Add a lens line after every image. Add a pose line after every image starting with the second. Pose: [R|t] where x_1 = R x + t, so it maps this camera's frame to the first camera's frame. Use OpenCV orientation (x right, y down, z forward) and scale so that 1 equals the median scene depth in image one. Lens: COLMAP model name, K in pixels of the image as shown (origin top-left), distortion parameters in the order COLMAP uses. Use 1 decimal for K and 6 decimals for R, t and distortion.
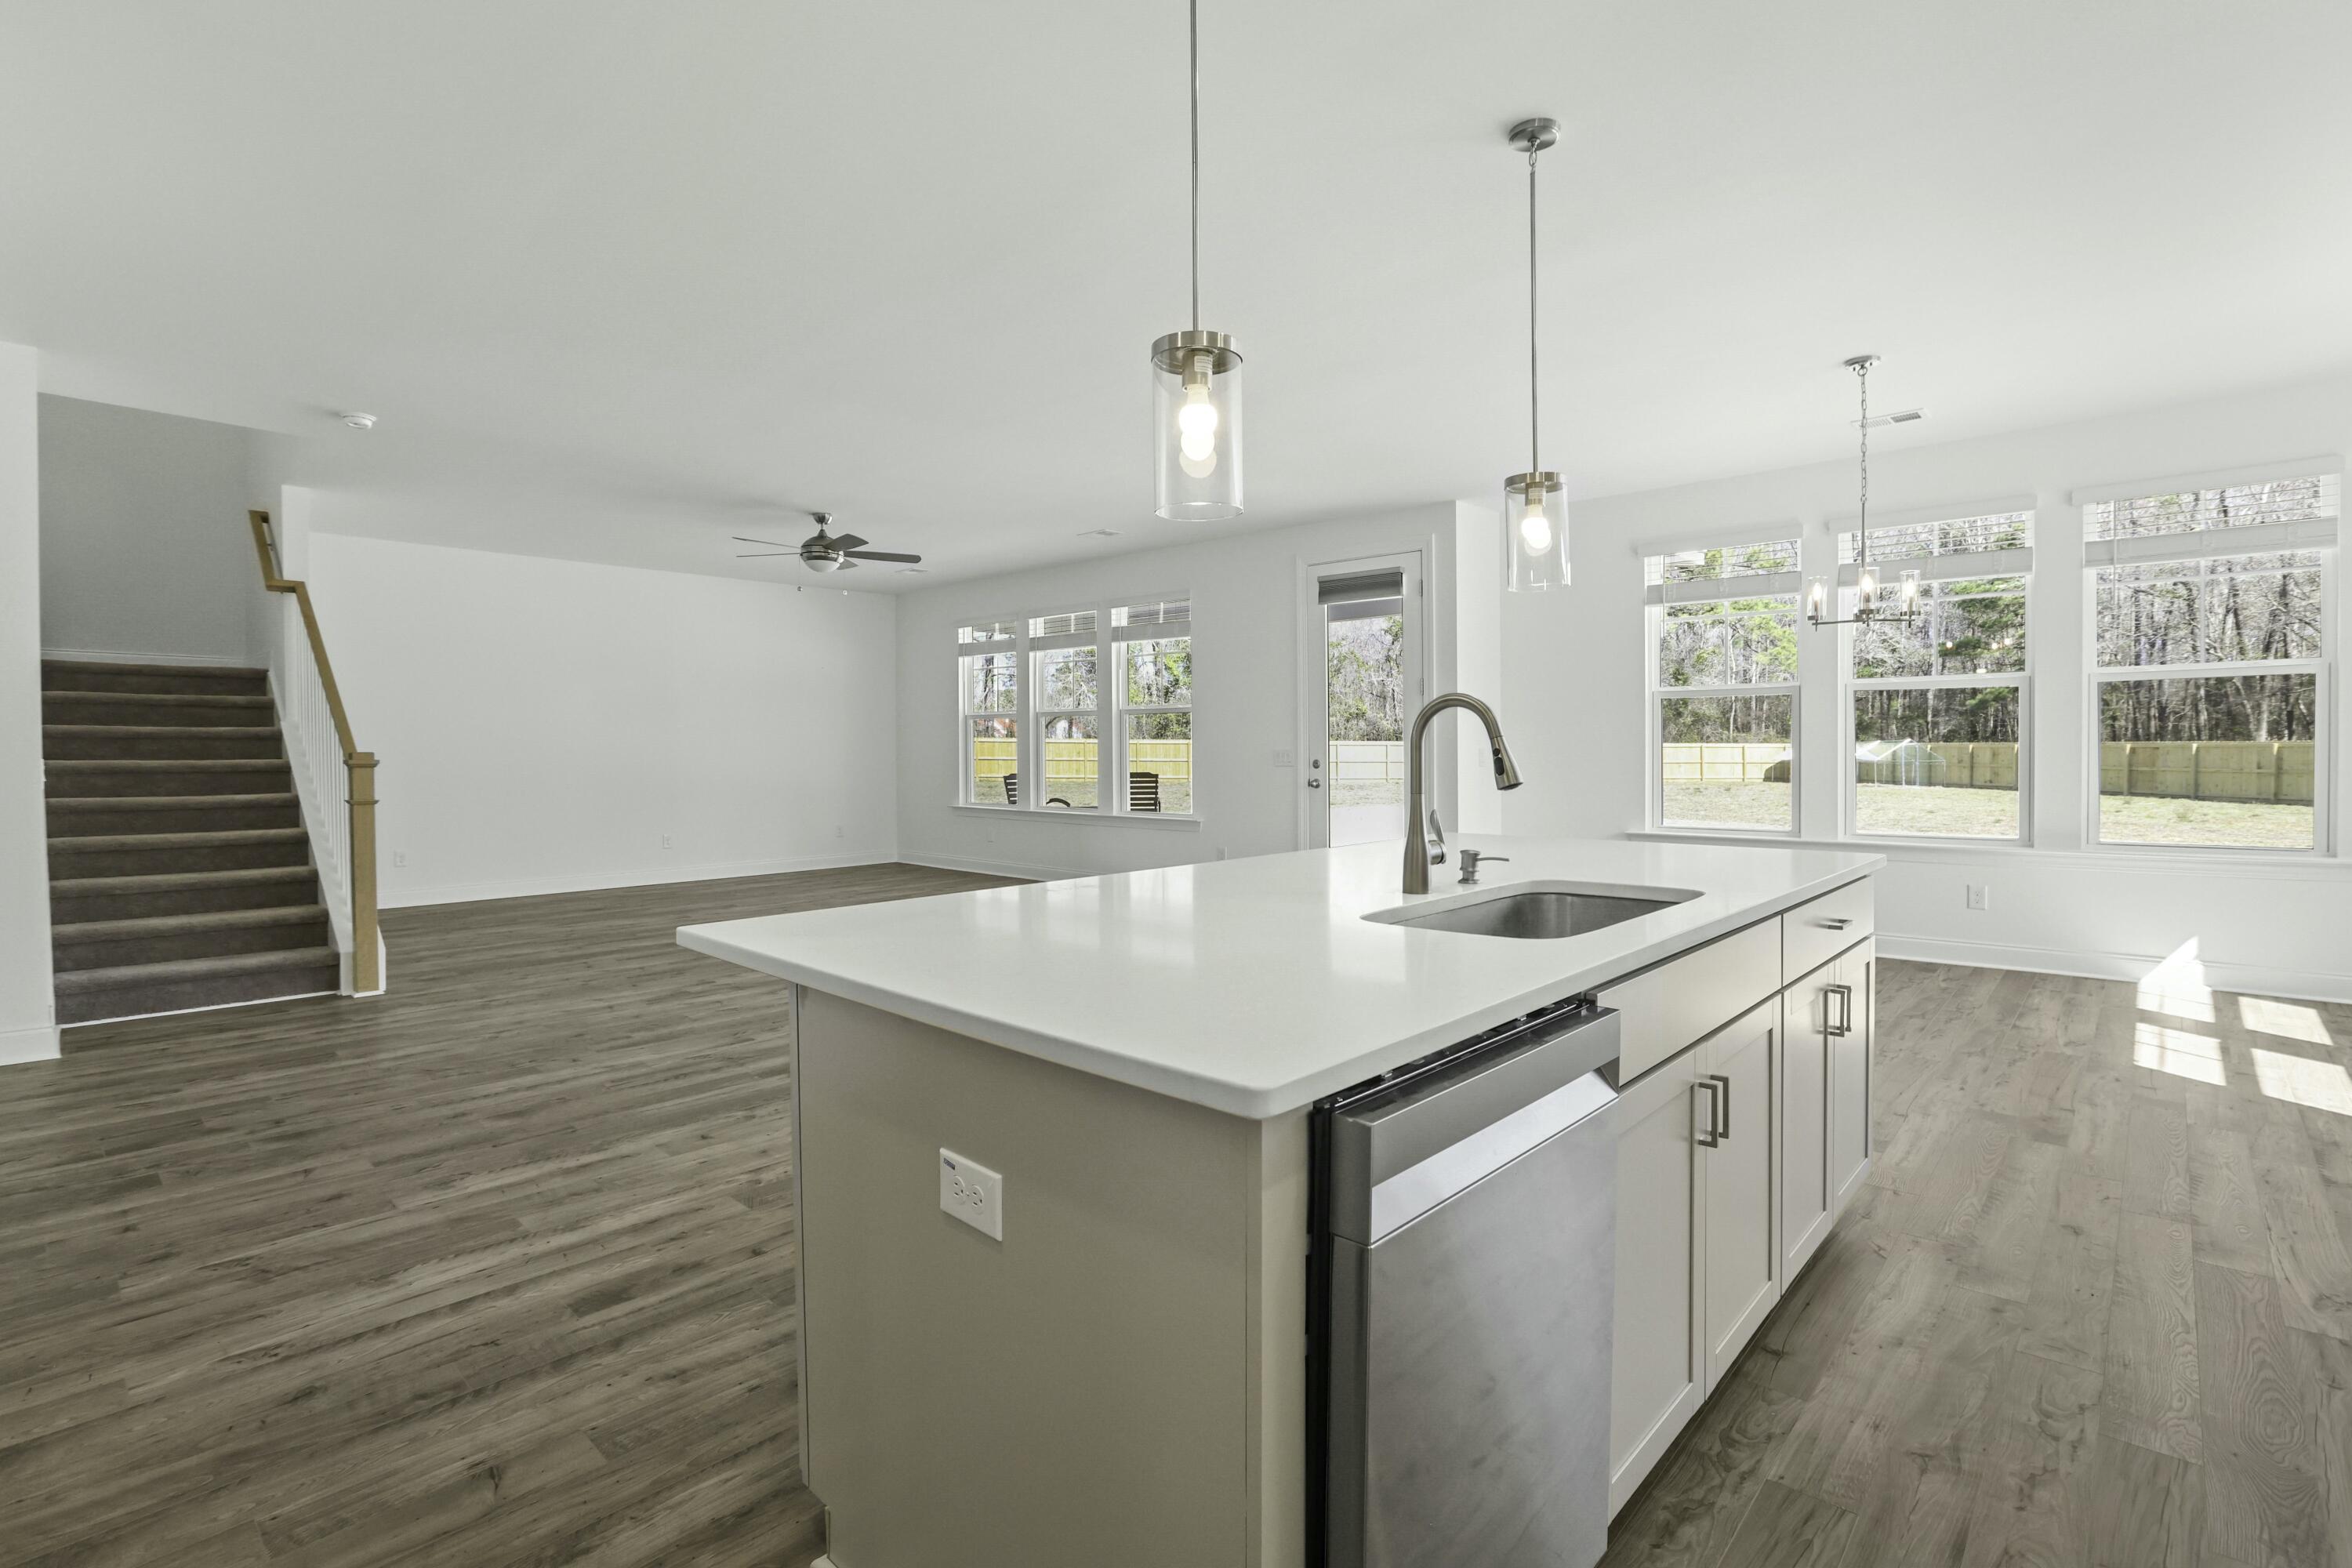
lens RADIAL K [[1052.4, 0, 1176.0], [0, 1052.4, 784.0], [0, 0, 1]] dist [-0.001464, -0.000378]
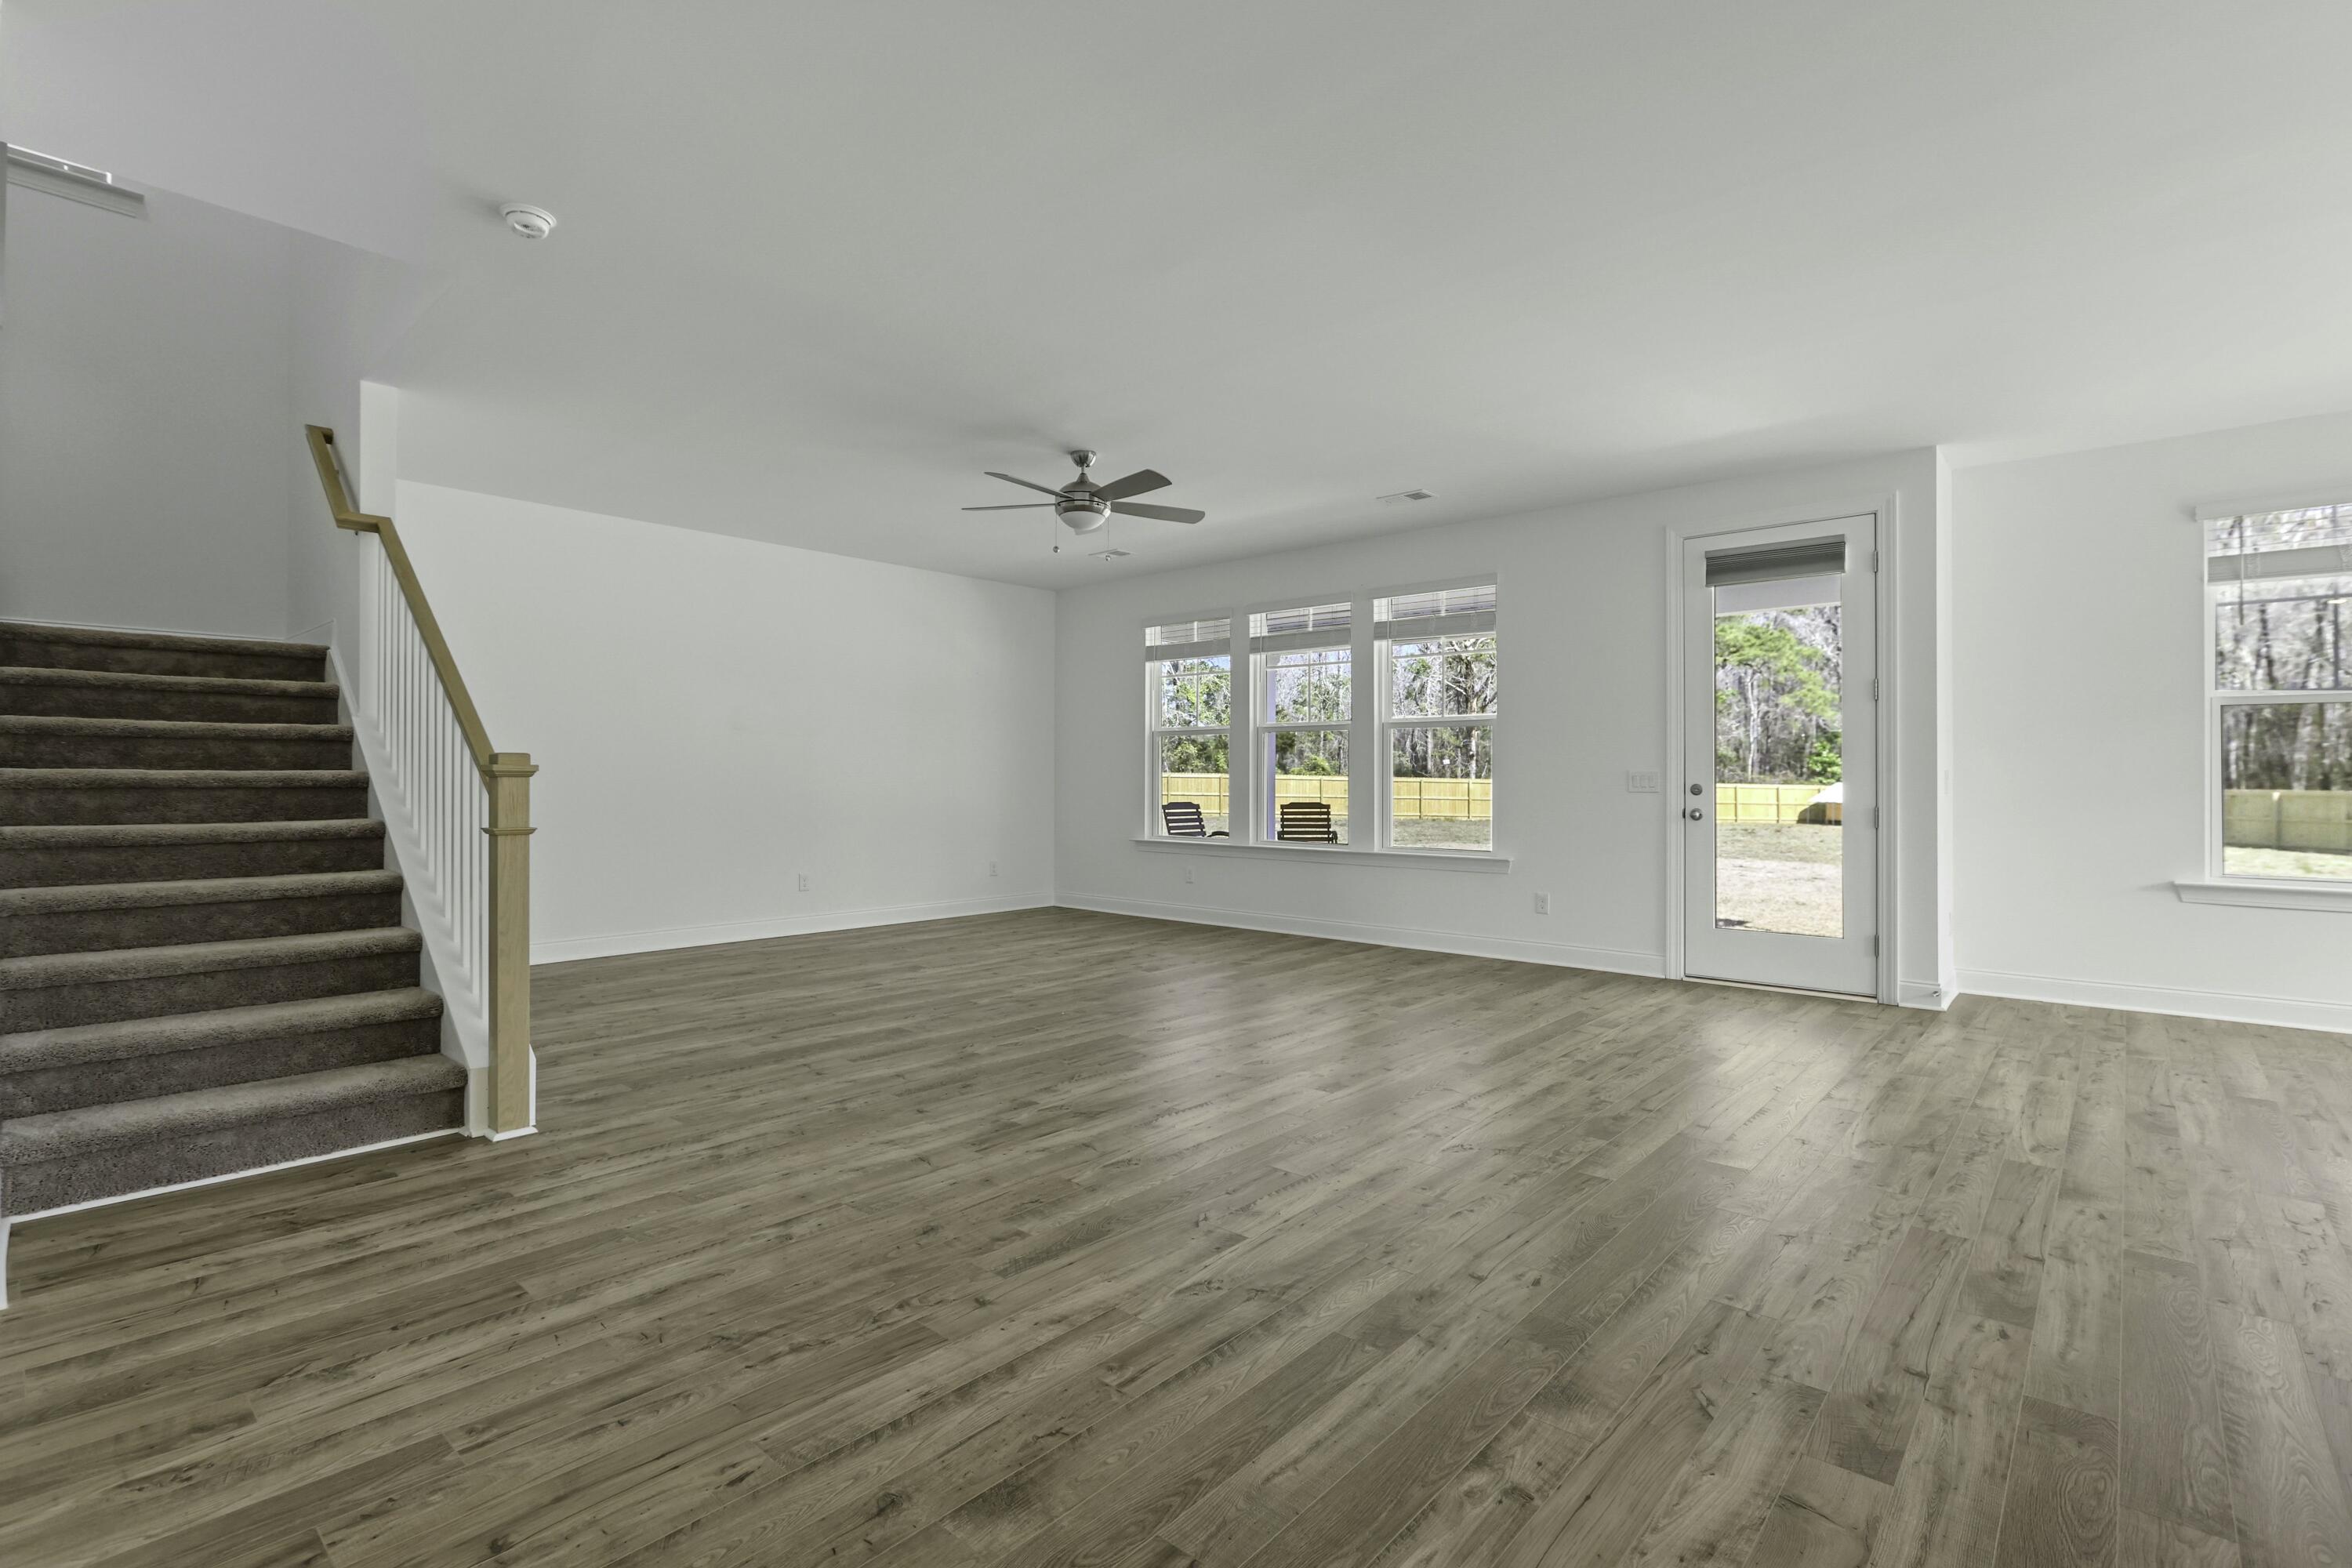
lens RADIAL K [[1047.7, 0, 1224.6], [0, 1047.7, 787.9], [0, 0, 1]] dist [-0.013525, 0.000740]
pose [[0.998816, 0.005869, 0.048295, -0.329868], [-0.004385, 0.999517, -0.030764, 0.007131], [-0.048453, 0.030516, 0.998359, 0.309234]]
